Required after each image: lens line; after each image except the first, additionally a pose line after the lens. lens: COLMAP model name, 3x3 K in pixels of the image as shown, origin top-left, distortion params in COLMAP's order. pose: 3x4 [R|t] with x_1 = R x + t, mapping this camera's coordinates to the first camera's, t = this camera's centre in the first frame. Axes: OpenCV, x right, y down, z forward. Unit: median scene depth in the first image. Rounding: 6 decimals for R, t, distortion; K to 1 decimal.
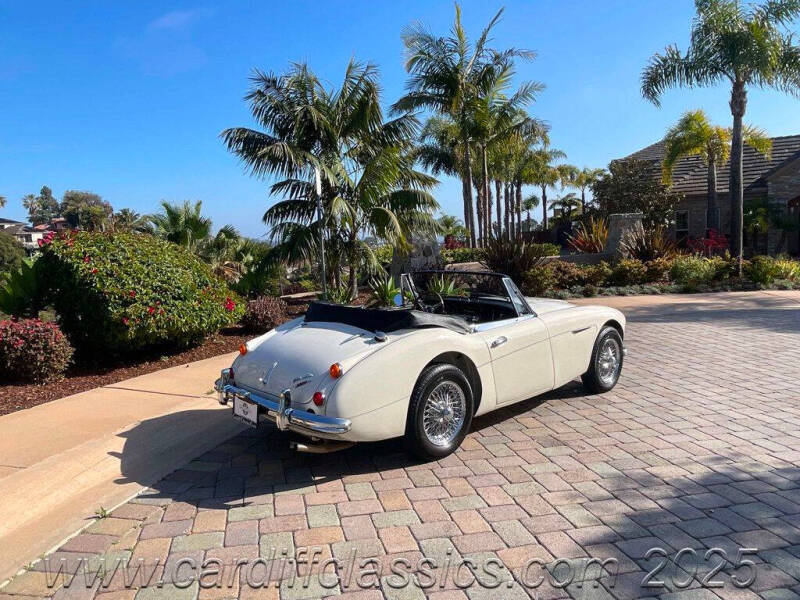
lens RADIAL K [[556.1, 0, 400.0], [0, 556.1, 300.0], [0, 0, 1]] dist [0.020609, -0.038669]
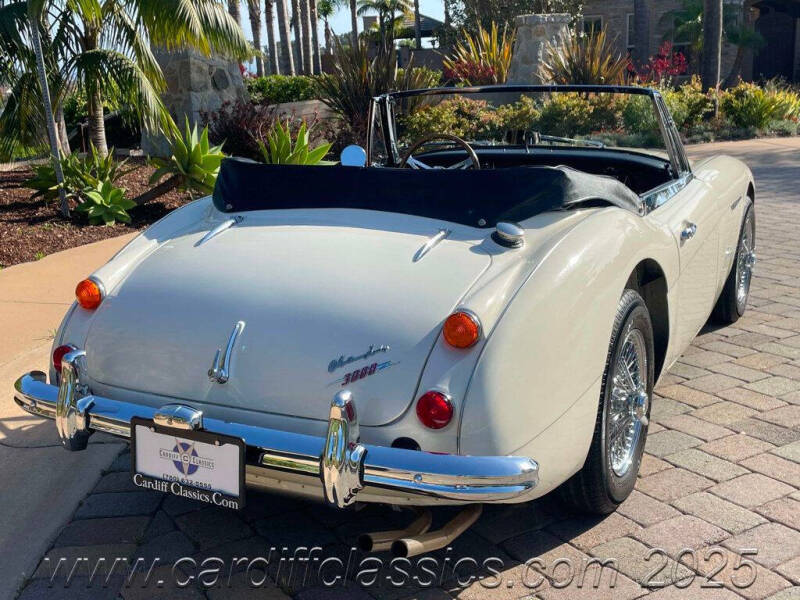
lens RADIAL K [[930.8, 0, 410.6], [0, 930.8, 305.7], [0, 0, 1]] dist [0.111583, -0.216422]
pose [[0.943492, -0.082857, 0.320871, -0.113549], [0.039449, 0.989435, 0.139503, 0.007688], [-0.329040, -0.118962, 0.936793, 0.140953]]
